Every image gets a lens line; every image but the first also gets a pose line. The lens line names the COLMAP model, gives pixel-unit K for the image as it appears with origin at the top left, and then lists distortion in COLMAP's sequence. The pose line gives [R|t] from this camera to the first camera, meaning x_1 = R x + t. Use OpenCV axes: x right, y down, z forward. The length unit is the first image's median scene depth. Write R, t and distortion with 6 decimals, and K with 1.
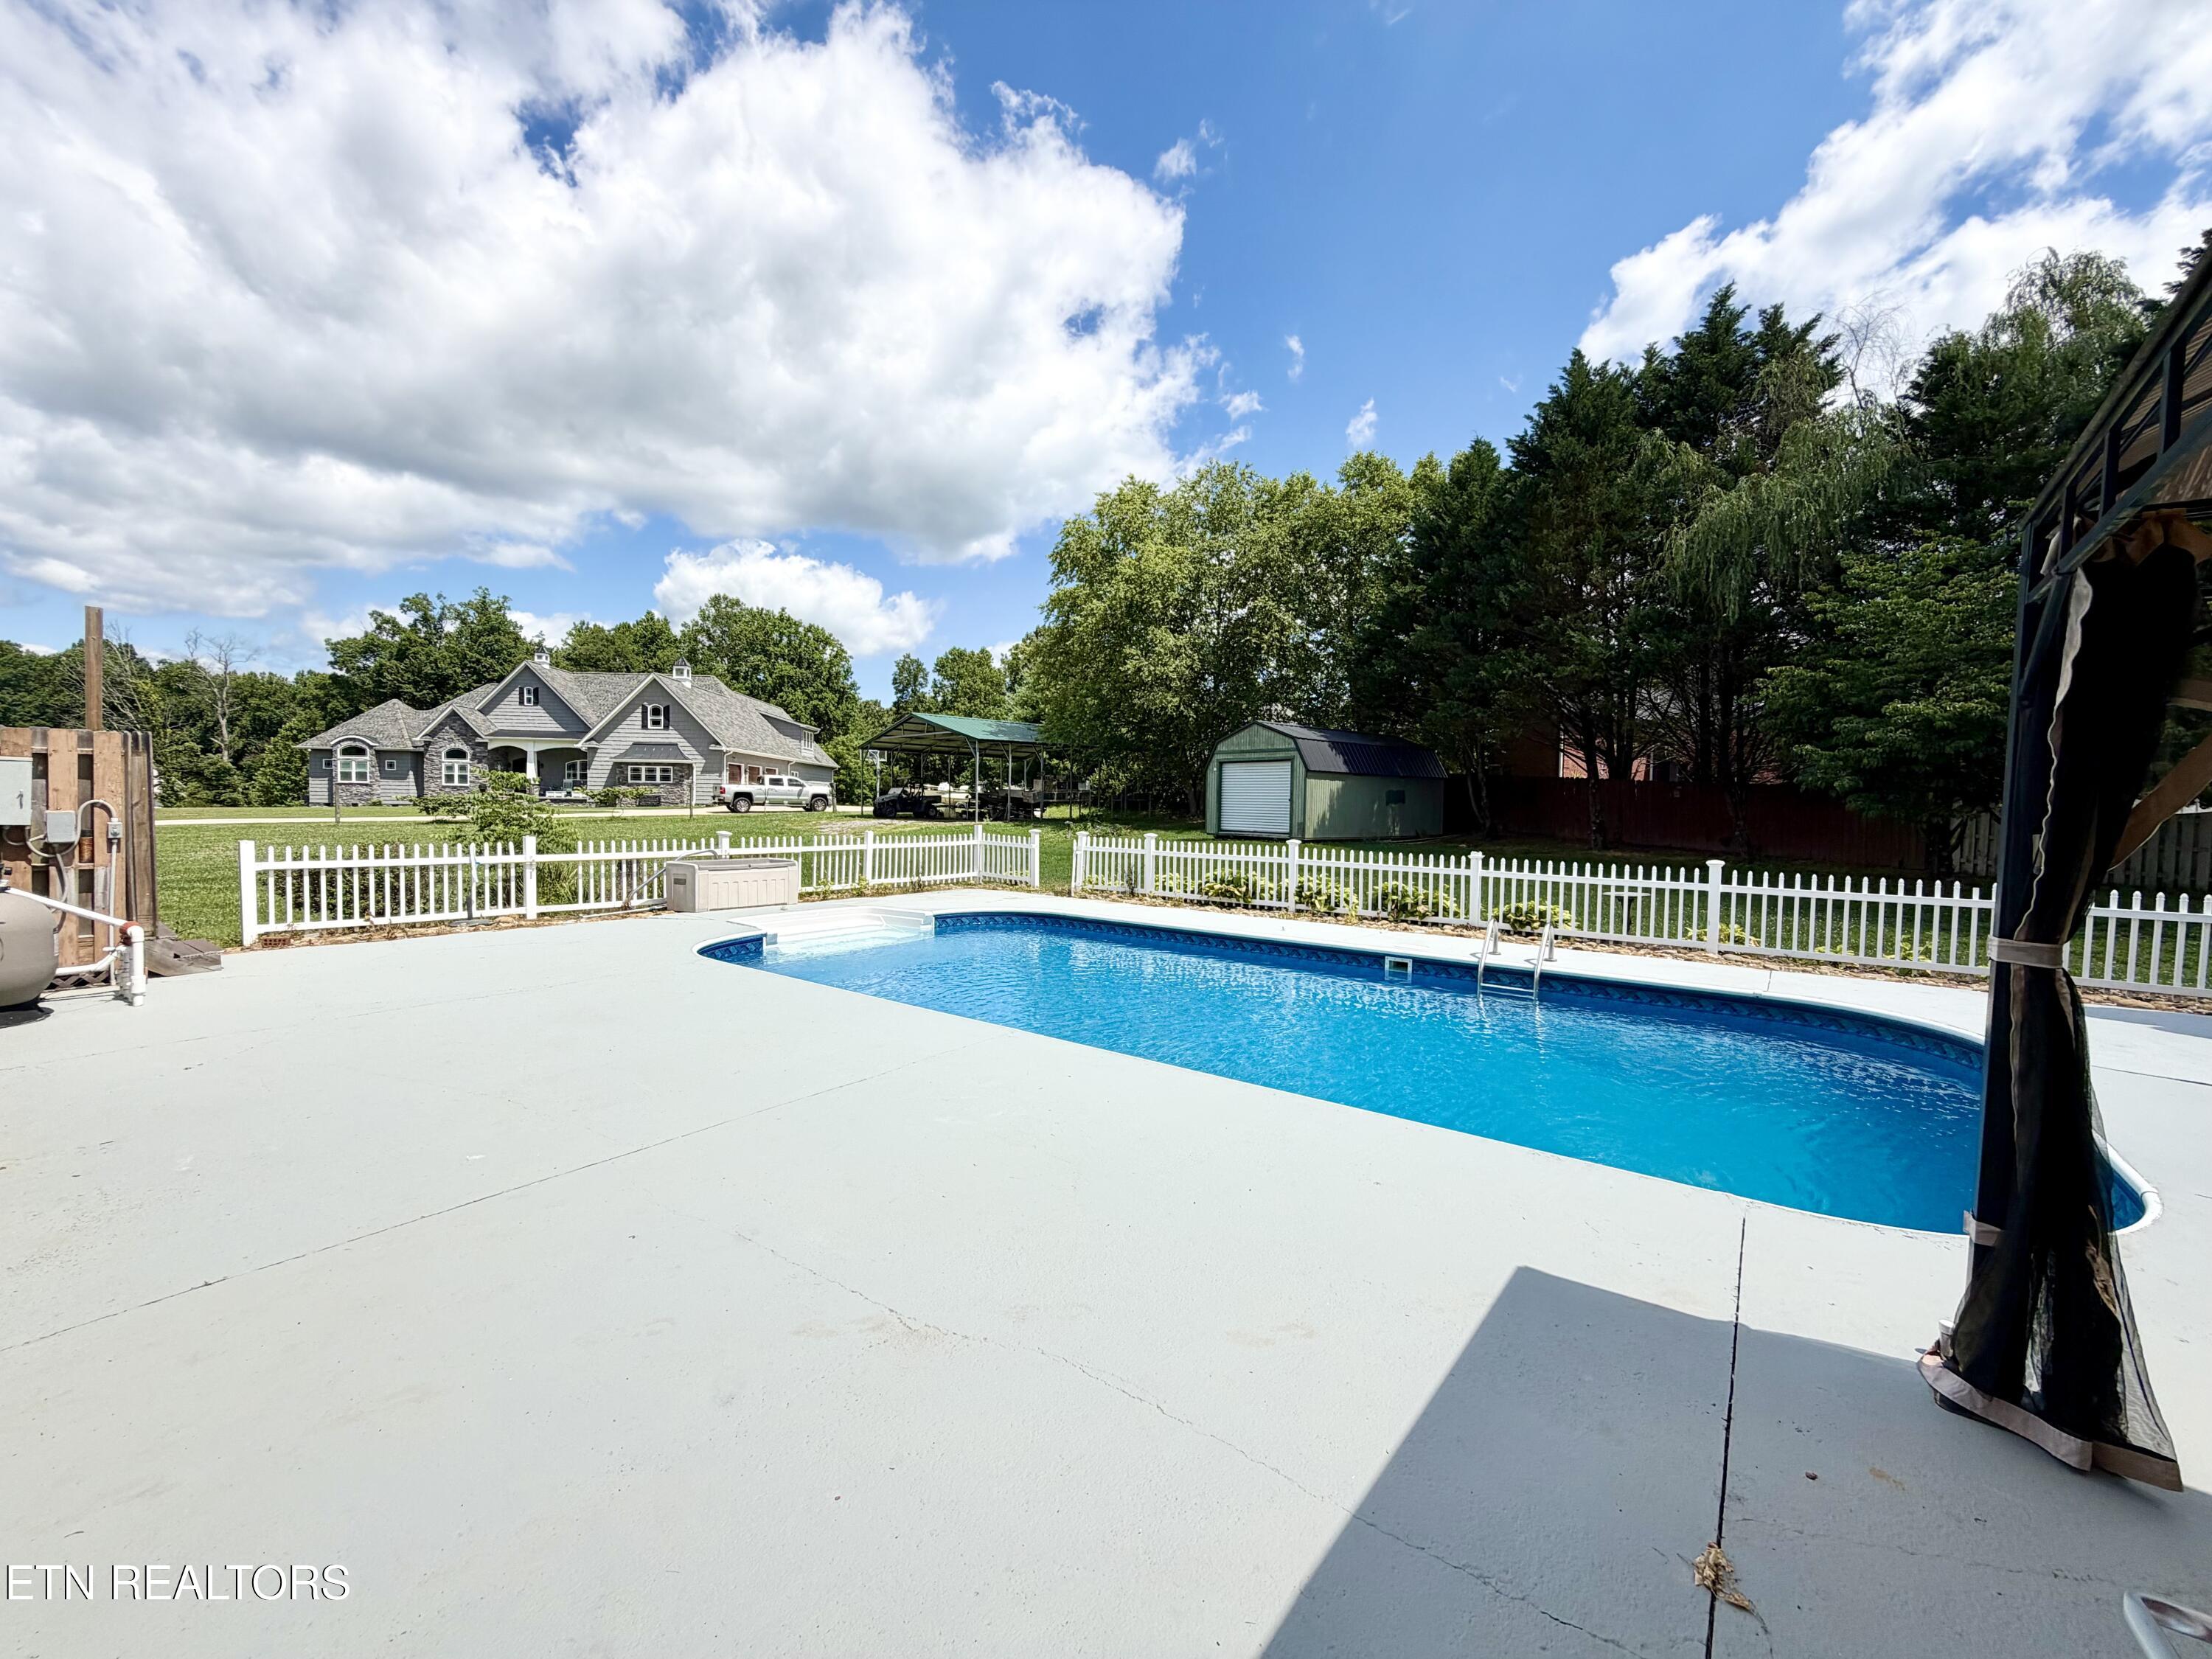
lens RADIAL K [[888.1, 0, 1099.5], [0, 888.1, 828.2], [0, 0, 1]] dist [0.002168, -0.000230]
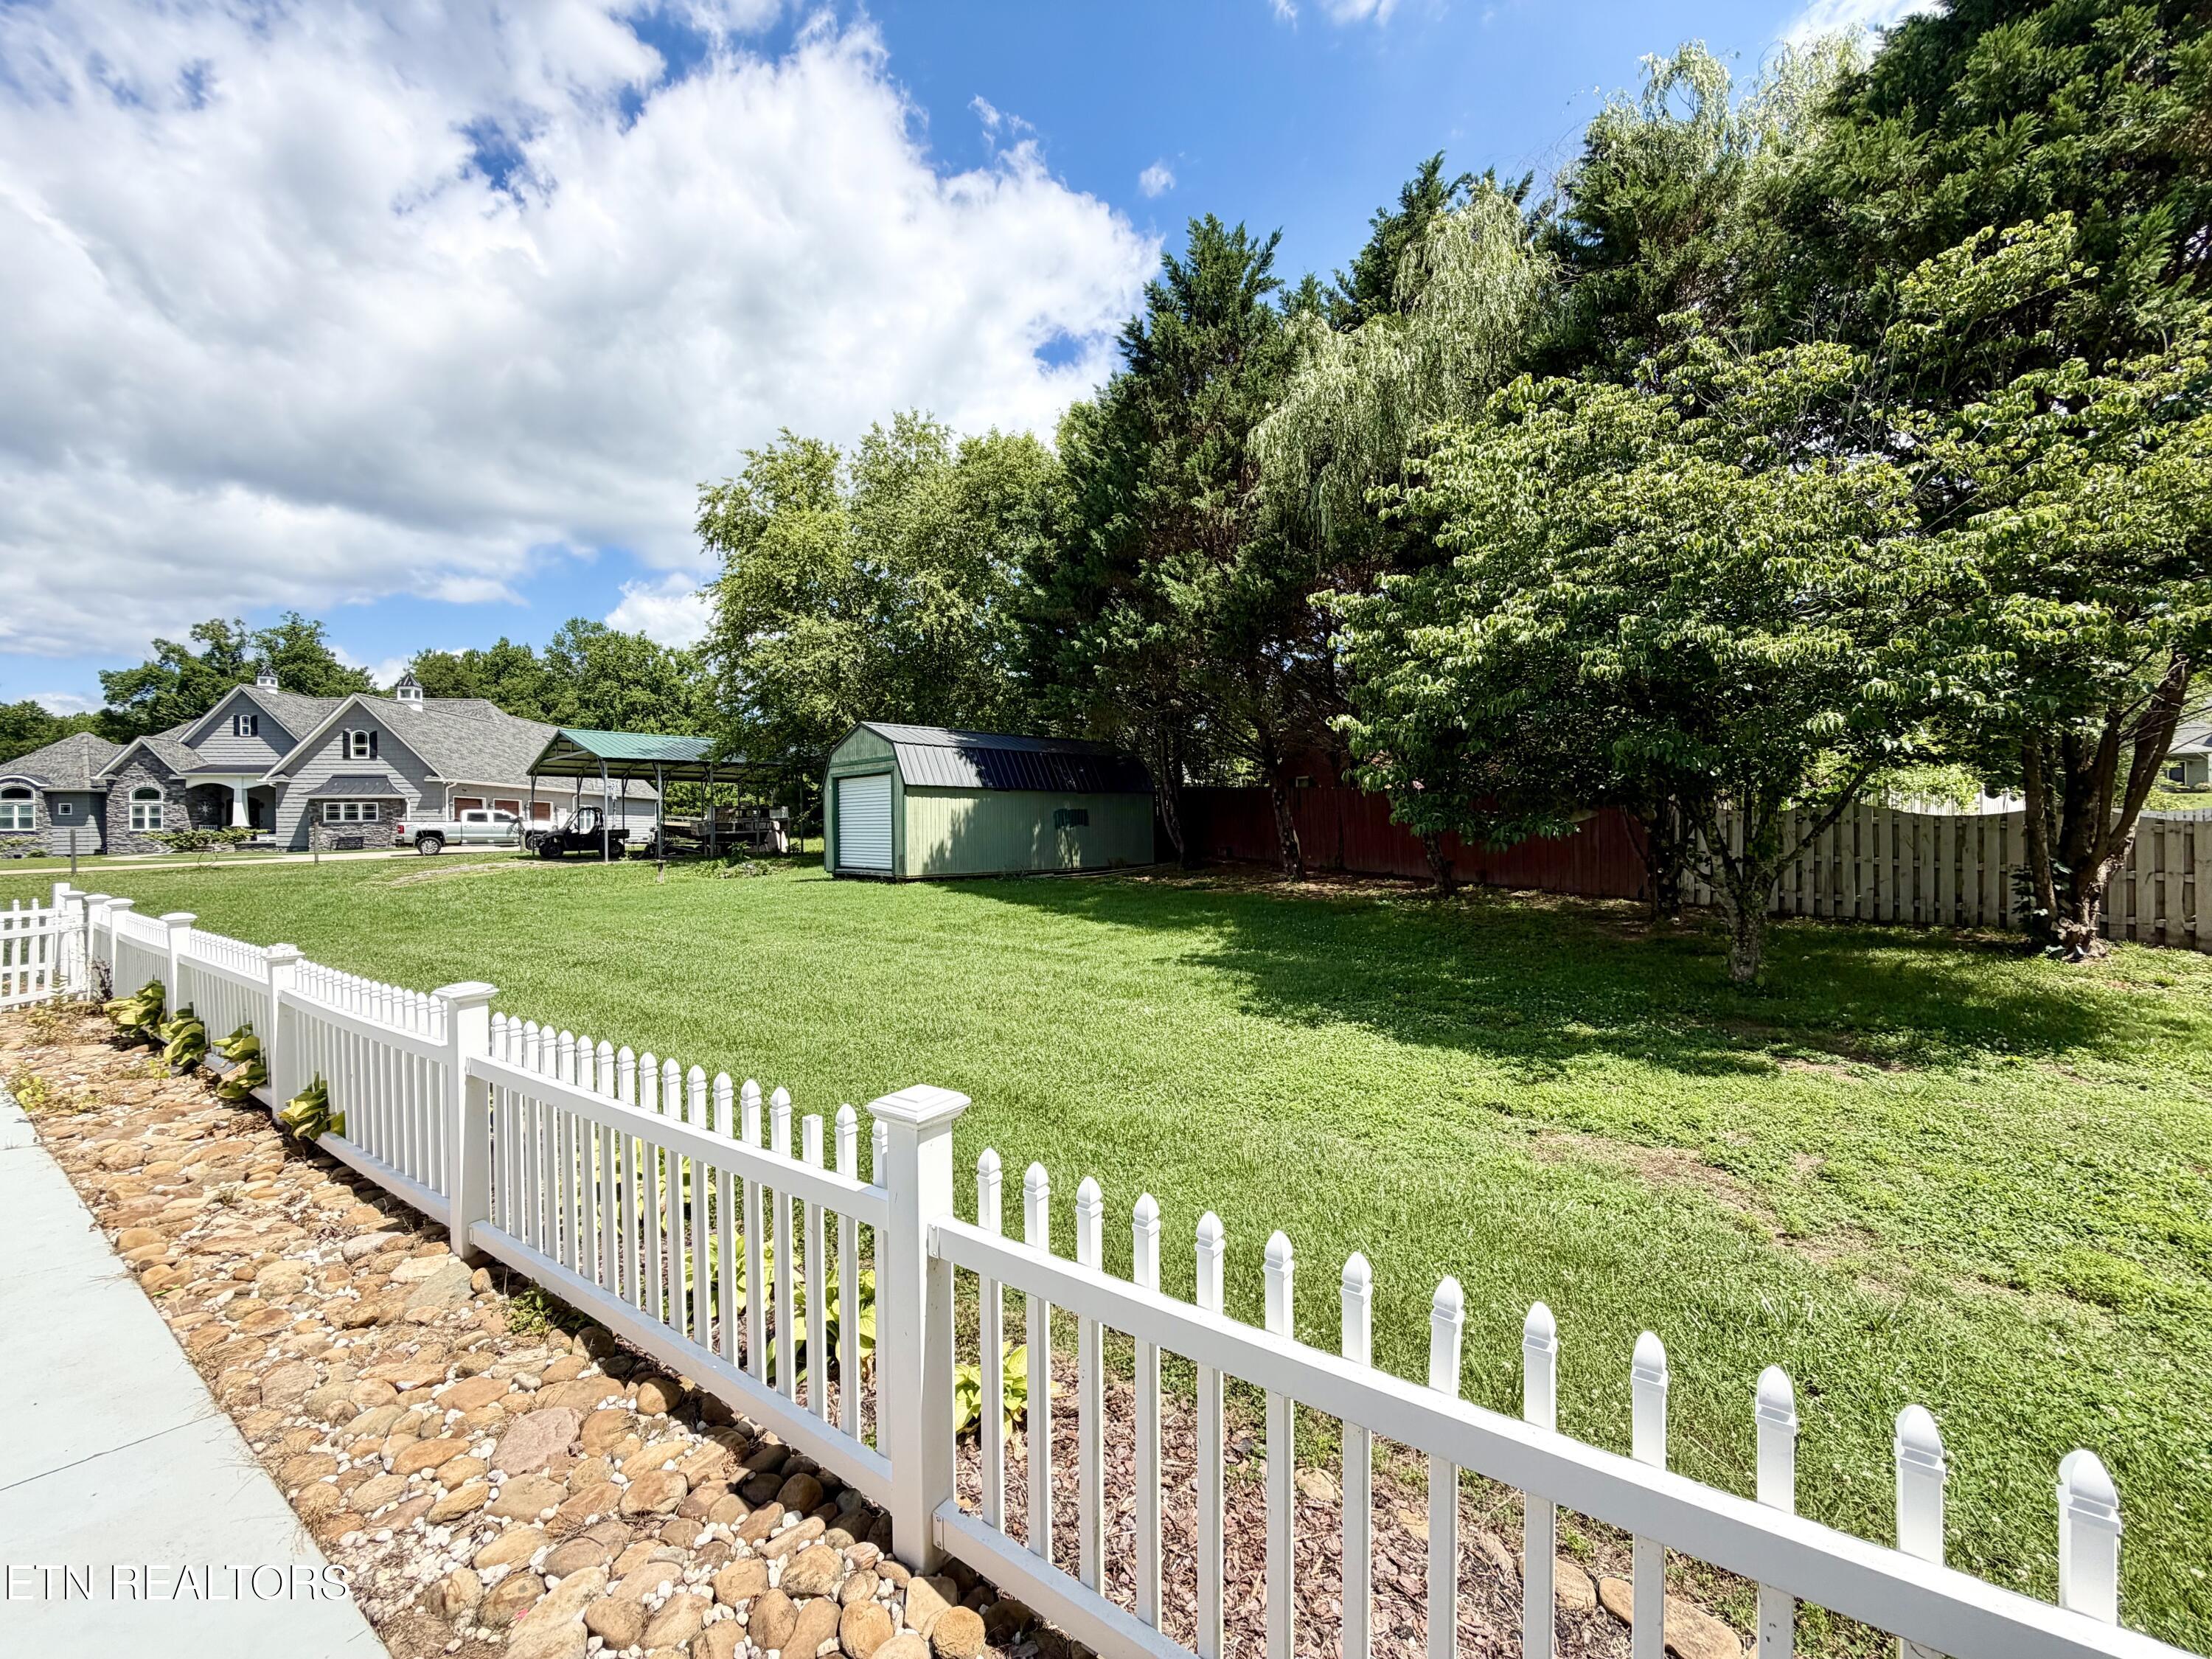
lens RADIAL K [[905.0, 0, 1096.6], [0, 905.0, 839.8], [0, 0, 1]] dist [0.013258, -0.000072]
pose [[0.999680, -0.025245, 0.001864, 0.190272], [0.025275, 0.999520, -0.017925, -0.000386], [-0.001411, 0.017966, 0.999838, 0.113197]]
